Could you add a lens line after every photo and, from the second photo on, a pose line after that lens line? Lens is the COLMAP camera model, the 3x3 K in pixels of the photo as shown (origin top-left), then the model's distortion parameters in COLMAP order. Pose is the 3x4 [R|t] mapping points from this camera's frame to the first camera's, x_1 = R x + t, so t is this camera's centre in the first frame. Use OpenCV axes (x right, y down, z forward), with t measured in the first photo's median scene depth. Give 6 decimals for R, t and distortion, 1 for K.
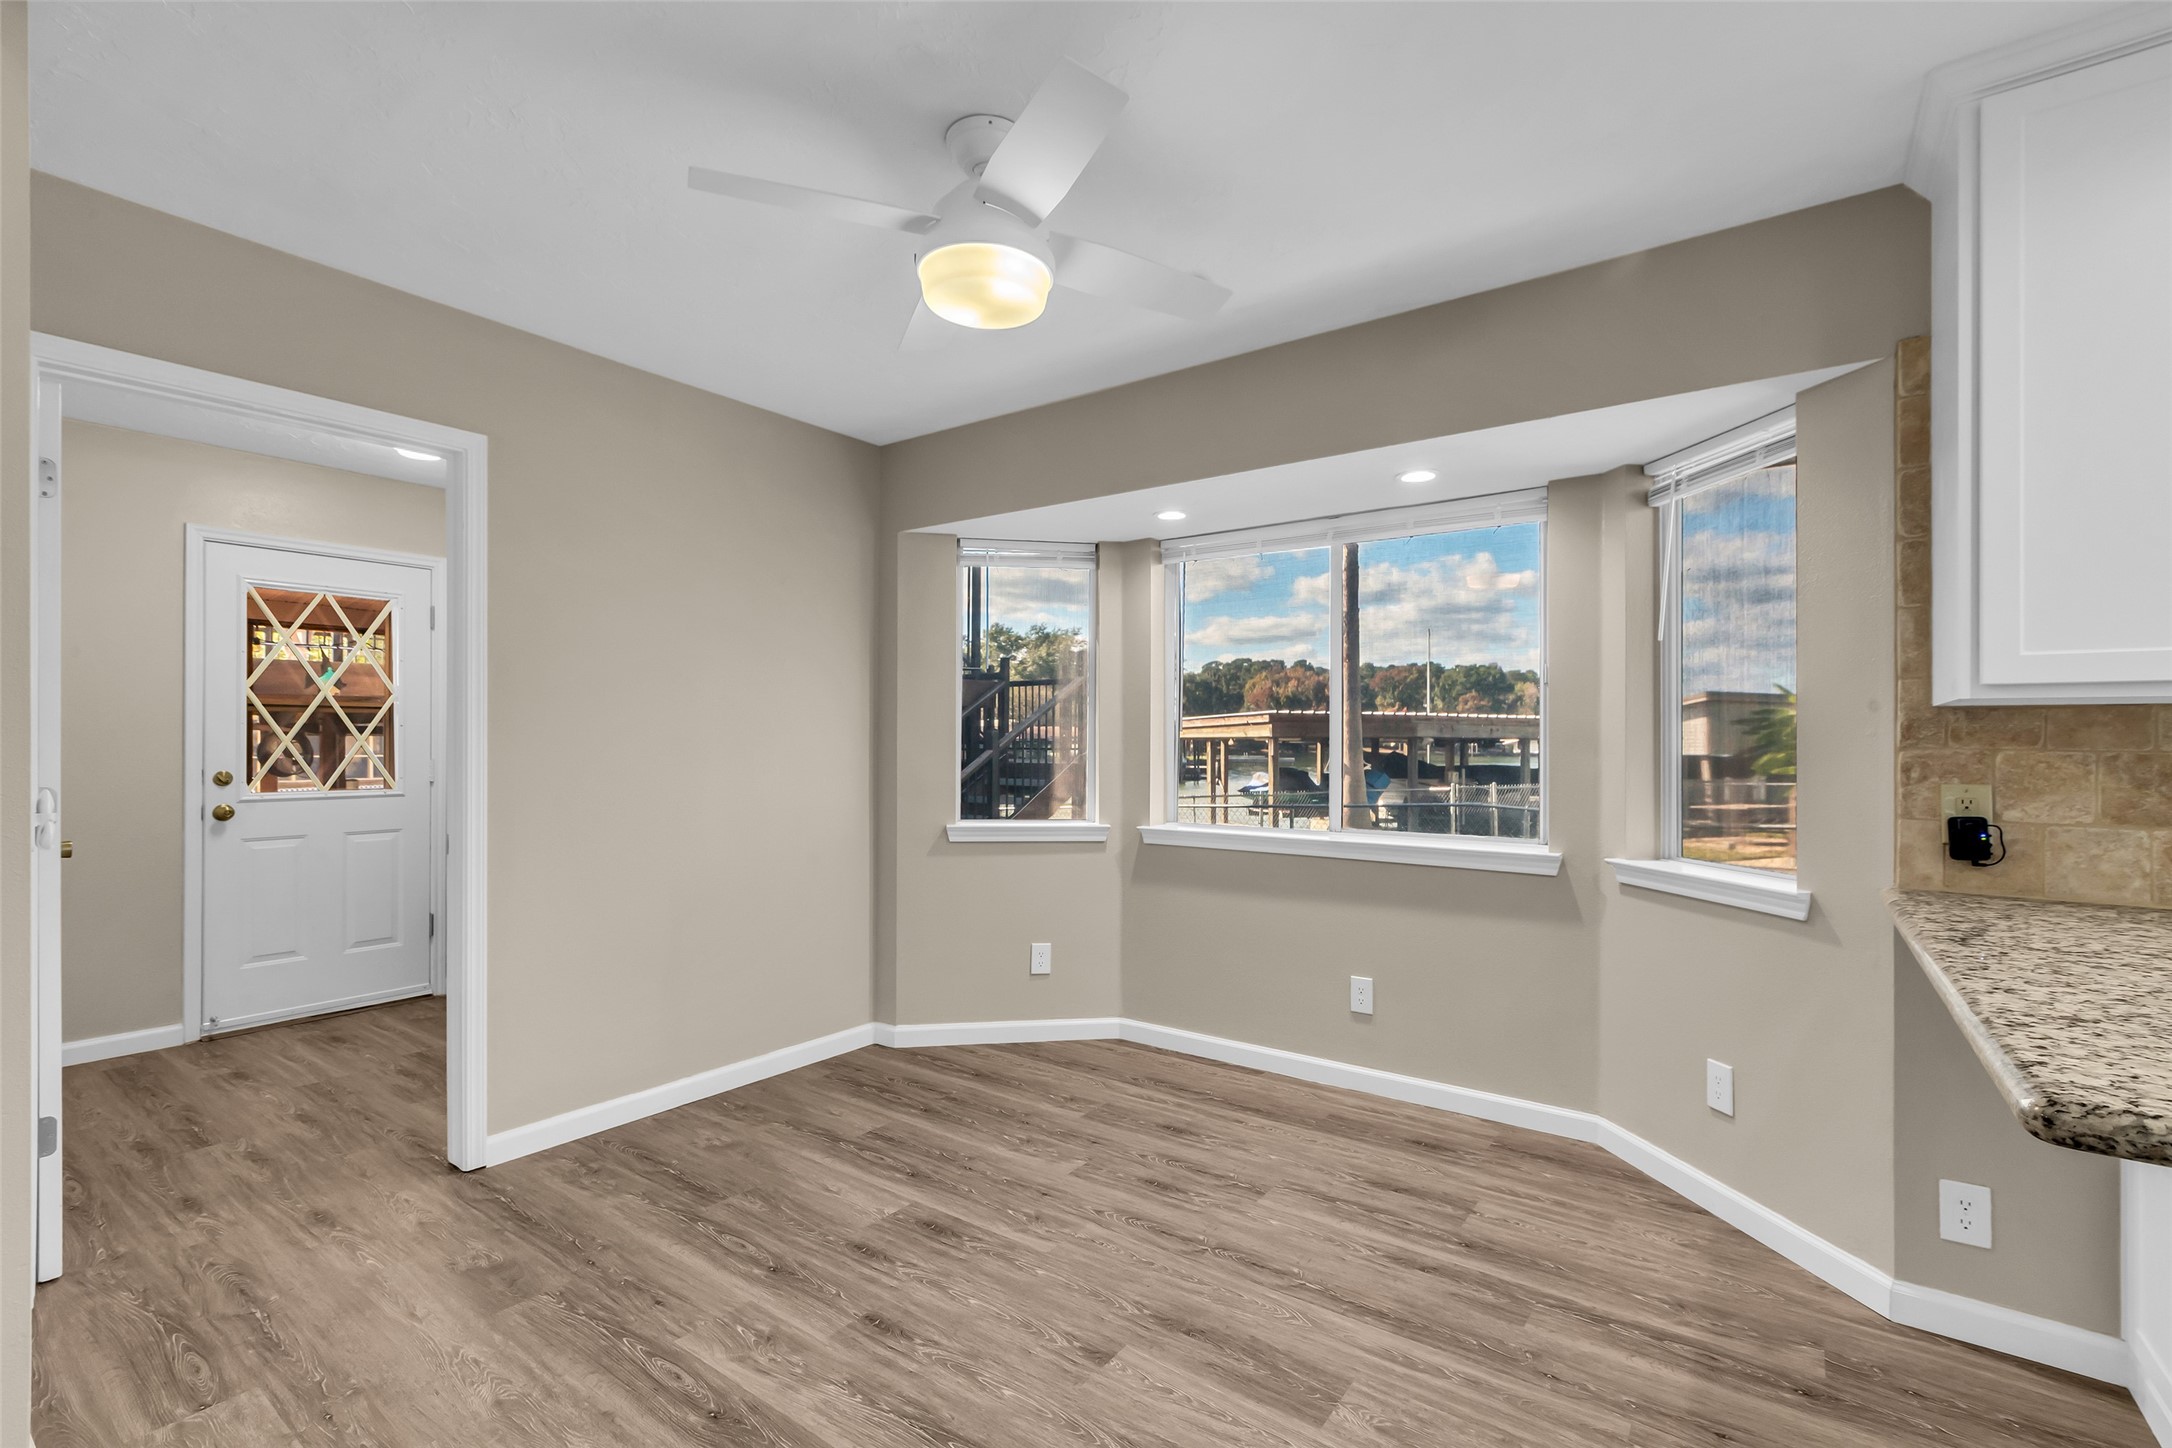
lens RADIAL K [[974.5, 0, 1086.8], [0, 974.5, 724.5], [0, 0, 1]] dist [0.001309, -0.000753]
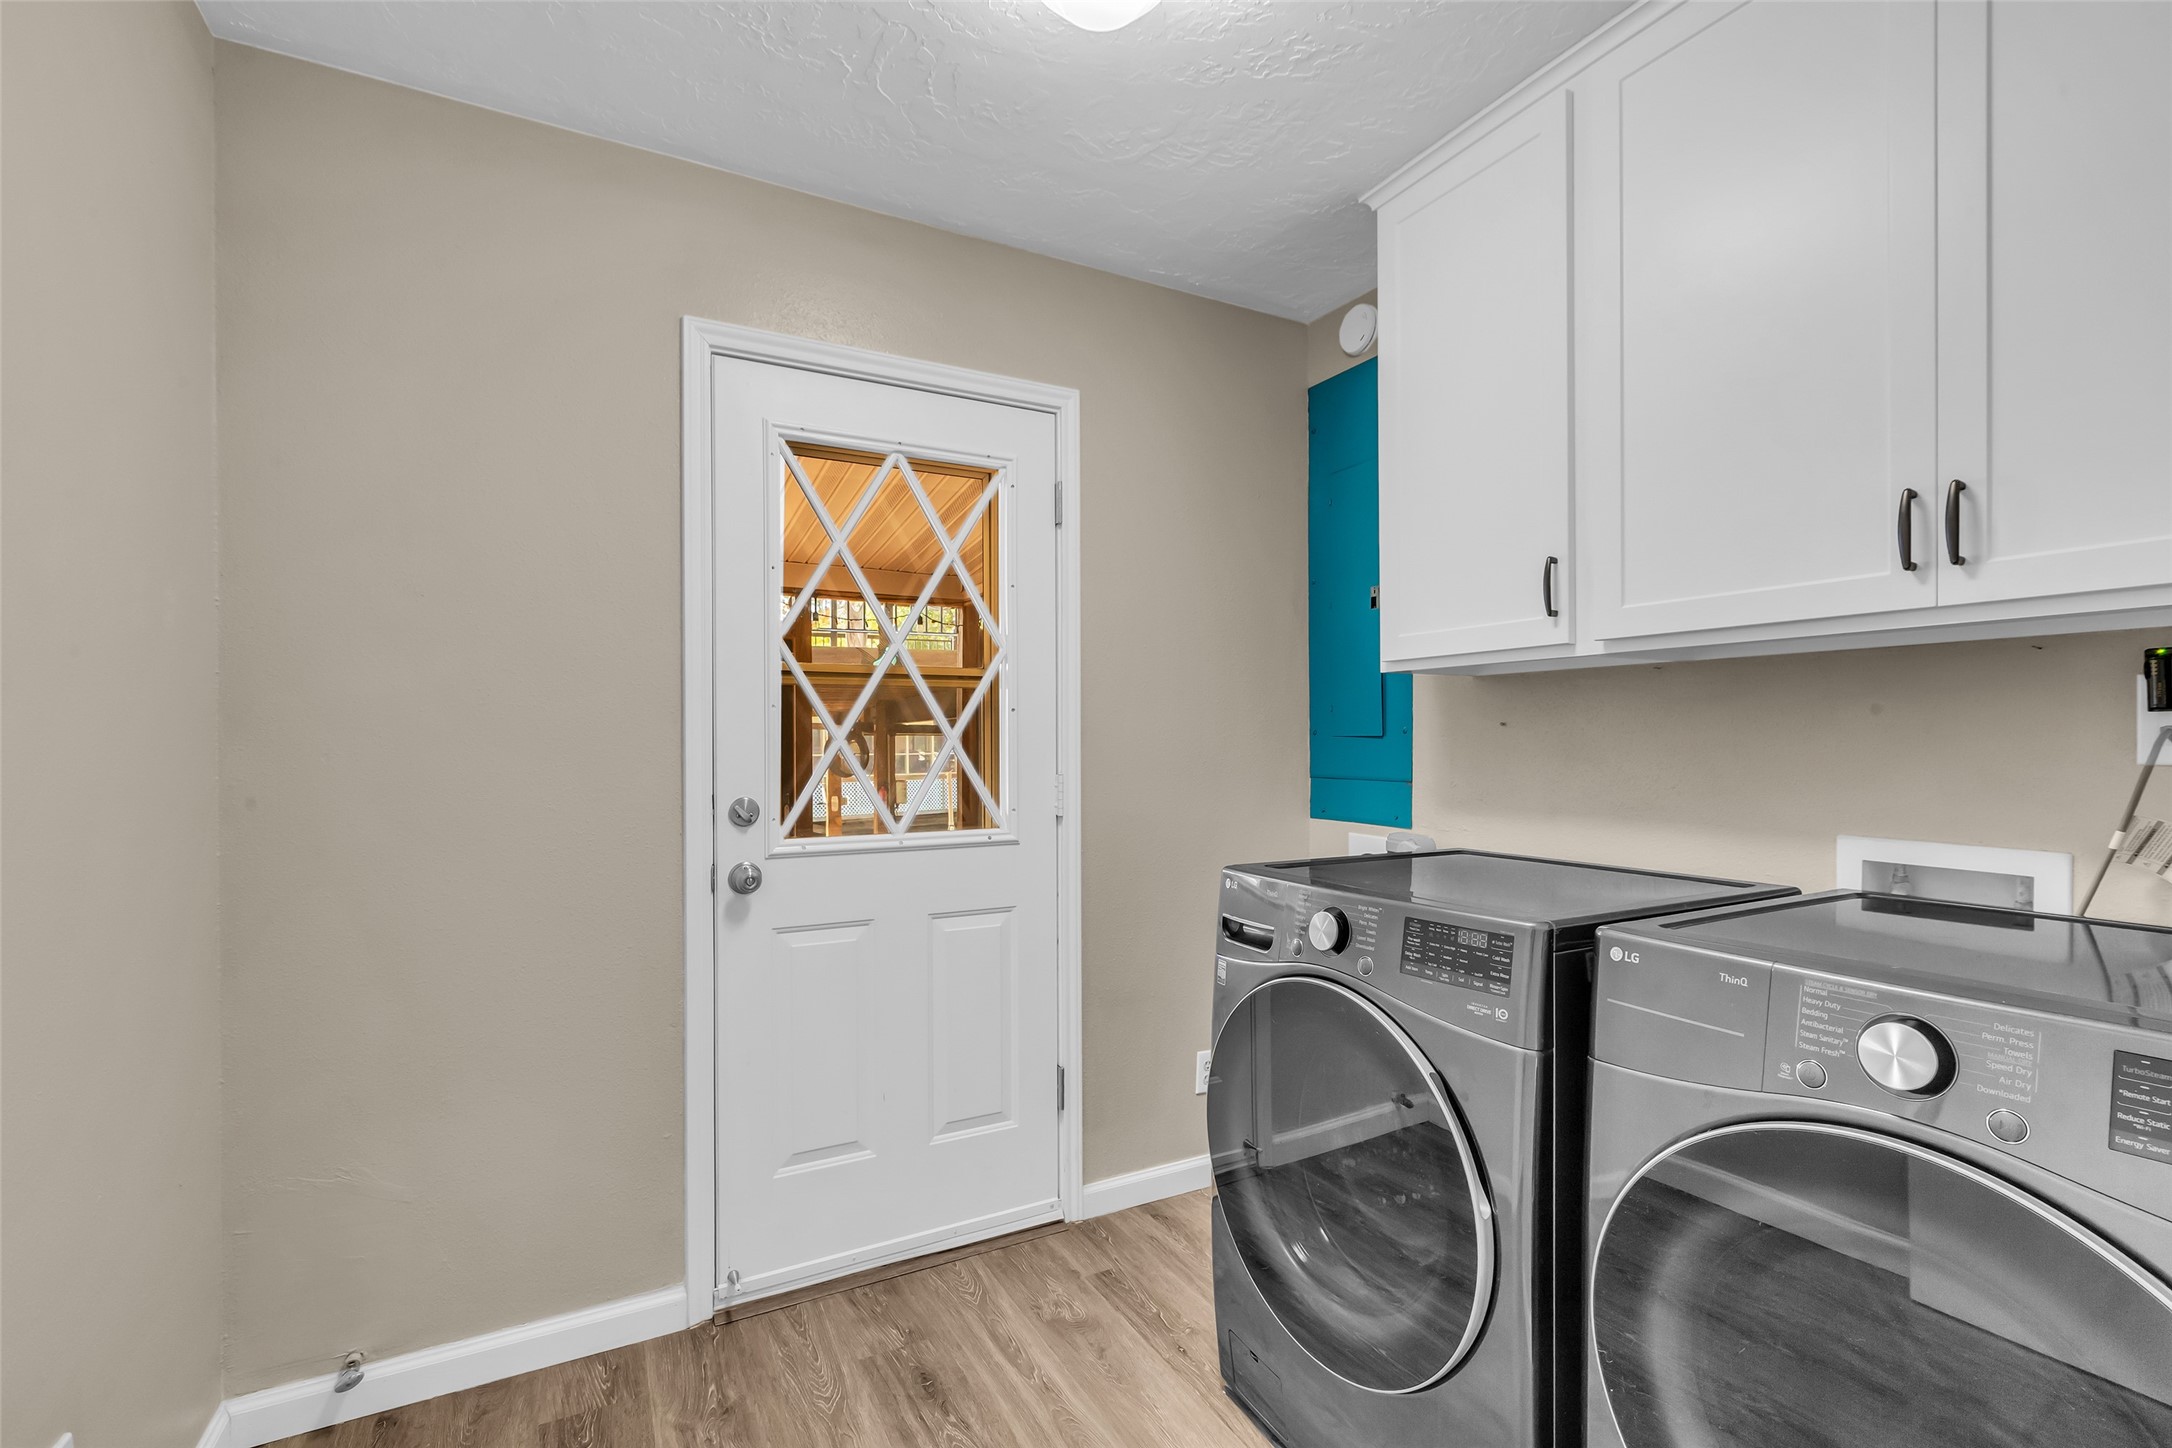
lens RADIAL K [[974.5, 0, 1070.9], [0, 974.5, 733.2], [0, 0, 1]] dist [0.001309, -0.000753]
pose [[0.897429, -0.003202, -0.441146, -0.497648], [0.006393, 0.999963, 0.005746, 0.010948], [0.441112, -0.007977, 0.897417, 0.608109]]
